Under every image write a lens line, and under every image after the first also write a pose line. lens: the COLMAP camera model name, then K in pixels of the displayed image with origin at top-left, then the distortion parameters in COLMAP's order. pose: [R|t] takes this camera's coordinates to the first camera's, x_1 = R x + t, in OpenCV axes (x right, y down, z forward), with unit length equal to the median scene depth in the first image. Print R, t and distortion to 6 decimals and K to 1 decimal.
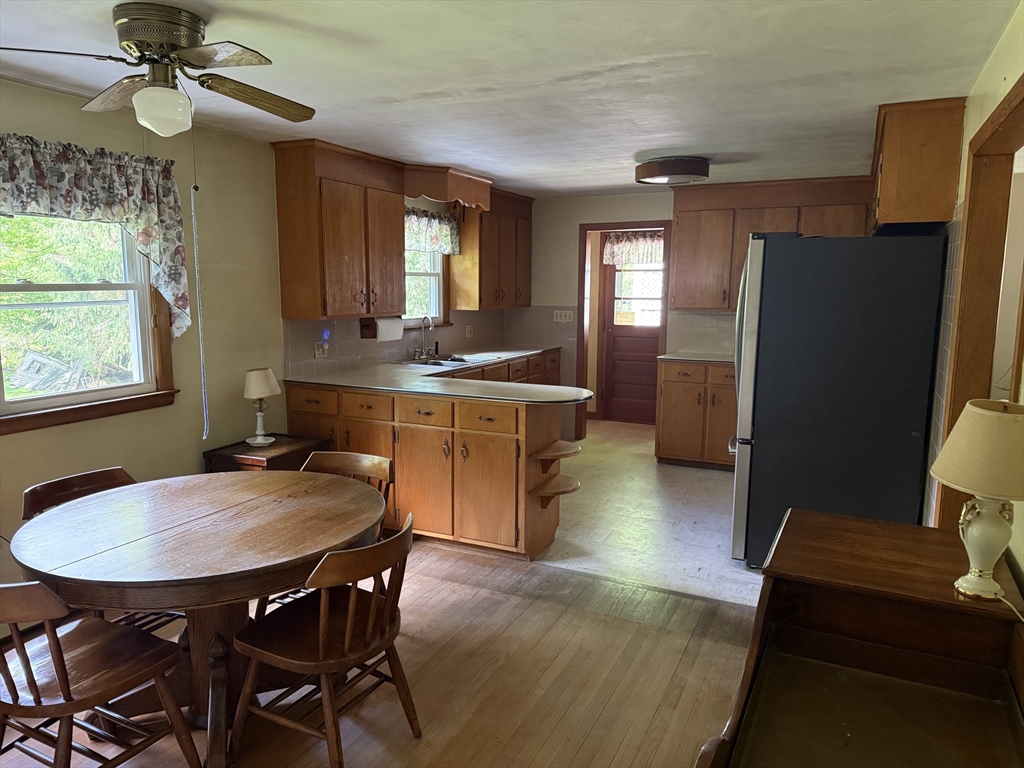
lens RADIAL K [[724.3, 0, 495.4], [0, 724.3, 403.3], [0, 0, 1]] dist [0.063755, -0.073466]
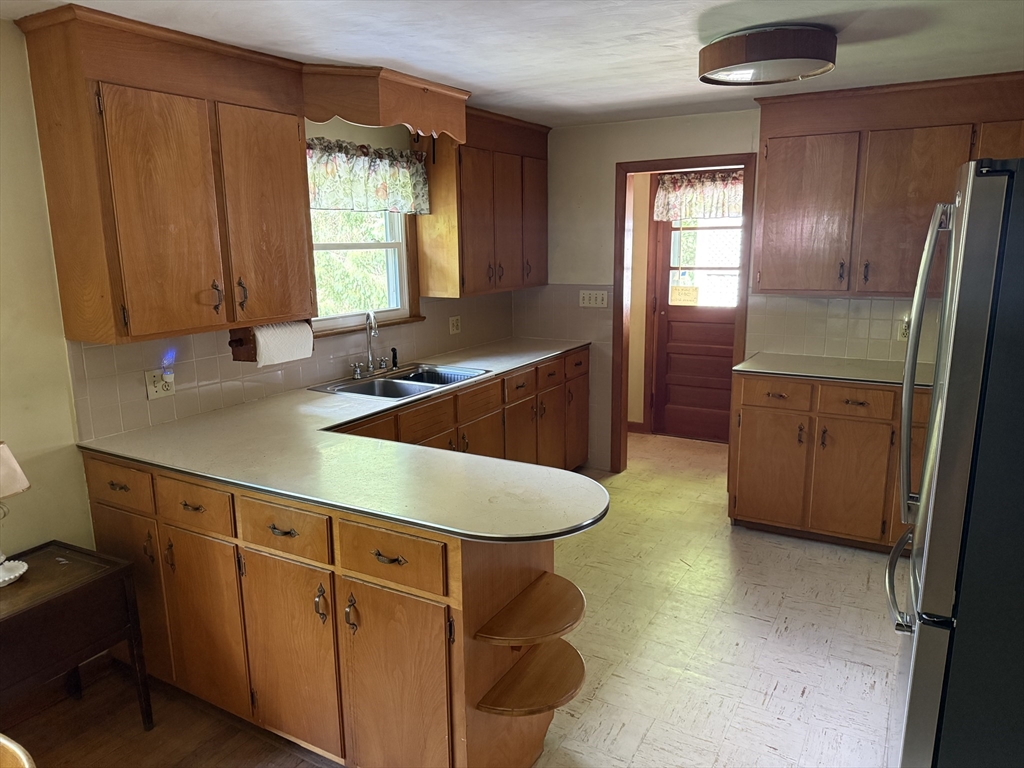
lens RADIAL K [[724.3, 0, 501.3], [0, 724.3, 389.8], [0, 0, 1]] dist [0.063755, -0.073466]
pose [[0.997101, -0.003384, -0.076015, 0.071668], [0.006989, 0.998861, 0.047208, -0.081086], [0.075769, -0.047602, 0.995989, 0.362836]]
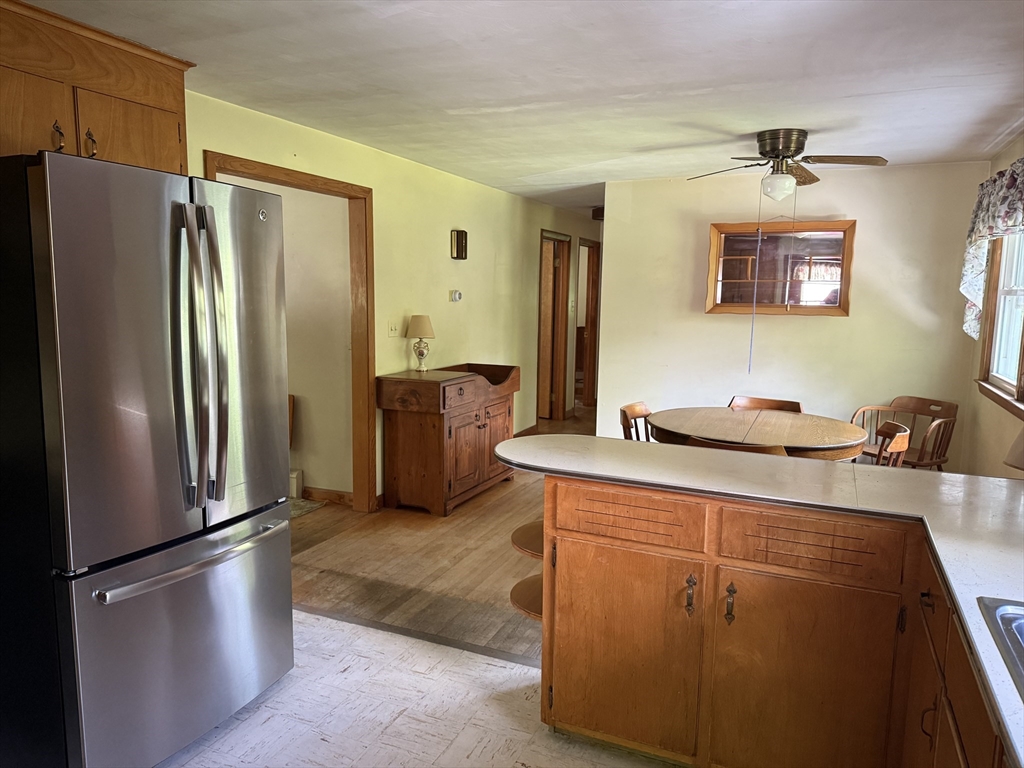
lens RADIAL K [[724.3, 0, 512.7], [0, 724.3, 385.0], [0, 0, 1]] dist [0.063755, -0.073466]
pose [[-0.998227, -0.023735, -0.054593, 0.113770], [-0.038479, 0.957007, 0.287503, -0.179448], [0.045422, 0.289094, -0.956223, 1.141125]]
